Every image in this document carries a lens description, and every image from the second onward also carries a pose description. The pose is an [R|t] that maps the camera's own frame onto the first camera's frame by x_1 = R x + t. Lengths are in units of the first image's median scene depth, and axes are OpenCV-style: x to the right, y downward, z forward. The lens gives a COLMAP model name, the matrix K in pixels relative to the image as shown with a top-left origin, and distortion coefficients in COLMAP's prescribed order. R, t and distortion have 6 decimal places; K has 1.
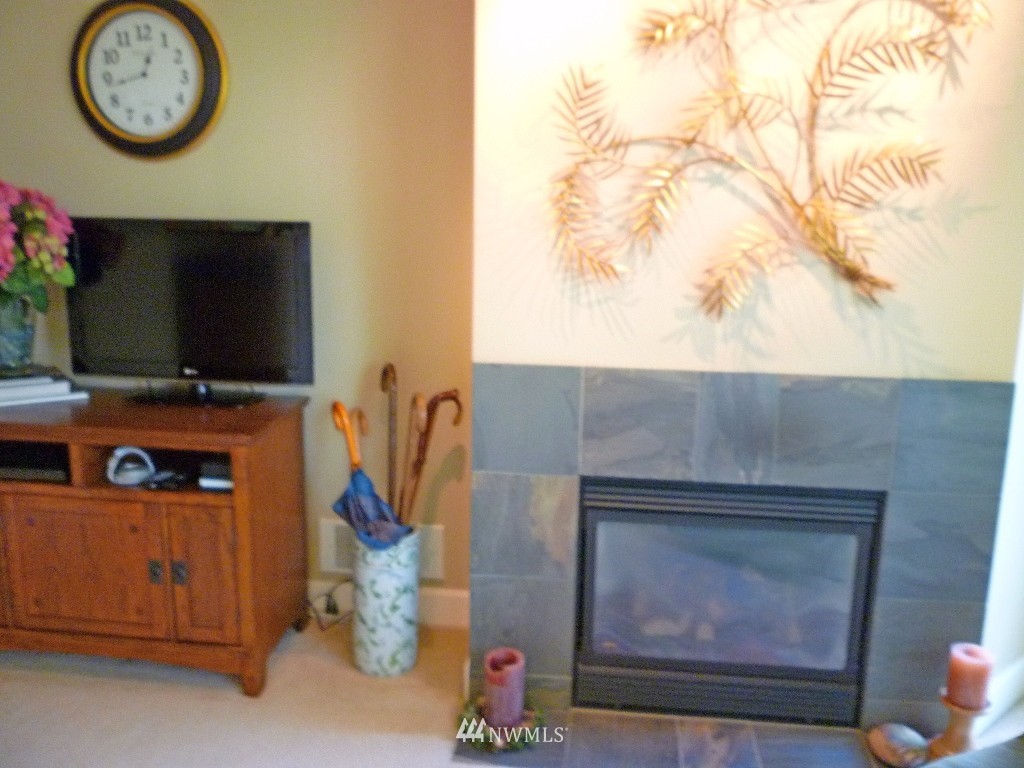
lens RADIAL K [[890.4, 0, 505.9], [0, 890.4, 381.9], [0, 0, 1]] dist [-0.034097, 0.007010]
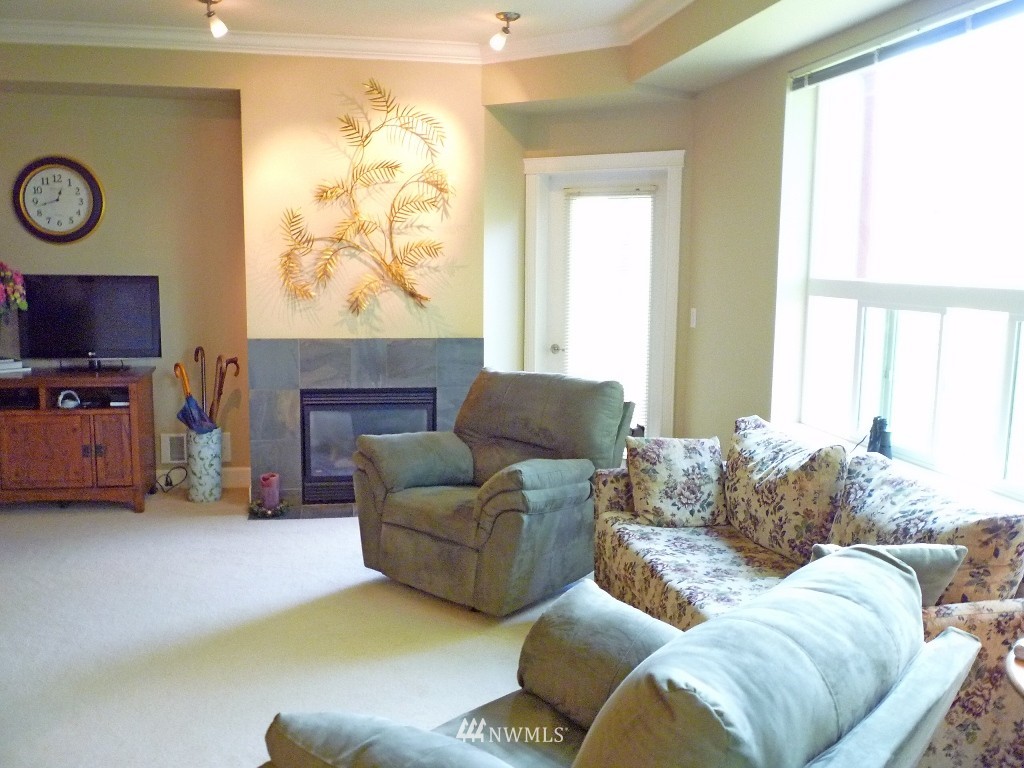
lens RADIAL K [[890.4, 0, 505.9], [0, 890.4, 381.9], [0, 0, 1]] dist [-0.034097, 0.007010]
pose [[0.952179, -0.047825, 0.301774, -0.094085], [0.064653, 0.996846, -0.046017, 0.221411], [-0.298622, 0.063327, 0.952268, -1.235654]]
